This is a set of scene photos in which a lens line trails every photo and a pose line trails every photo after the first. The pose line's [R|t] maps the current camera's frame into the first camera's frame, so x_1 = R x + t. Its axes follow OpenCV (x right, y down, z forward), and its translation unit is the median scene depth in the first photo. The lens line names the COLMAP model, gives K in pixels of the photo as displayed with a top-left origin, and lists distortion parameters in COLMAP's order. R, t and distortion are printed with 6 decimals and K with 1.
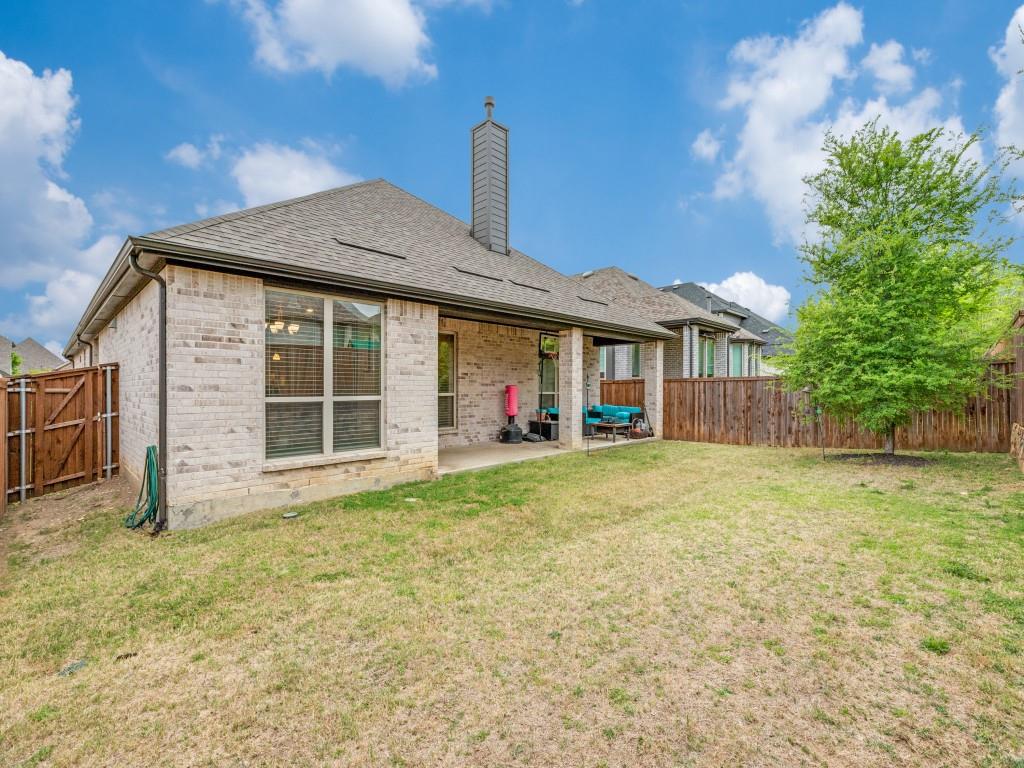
lens RADIAL K [[471.4, 0, 528.6], [0, 471.4, 381.5], [0, 0, 1]] dist [0.007852, 0.000534]
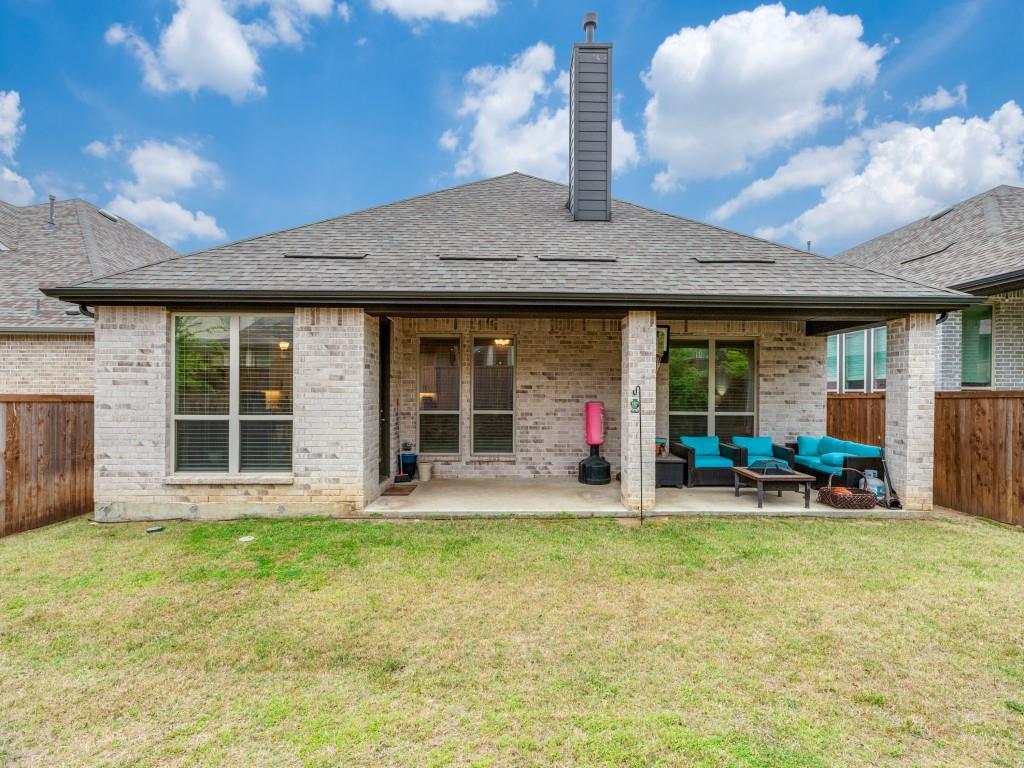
lens RADIAL K [[471.4, 0, 513.0], [0, 471.4, 389.2], [0, 0, 1]] dist [0.007852, 0.000534]
pose [[0.693156, -0.002244, -0.720784, 0.653770], [0.003510, 0.999994, 0.000262, -0.019845], [0.720779, -0.002712, 0.693160, 0.689041]]
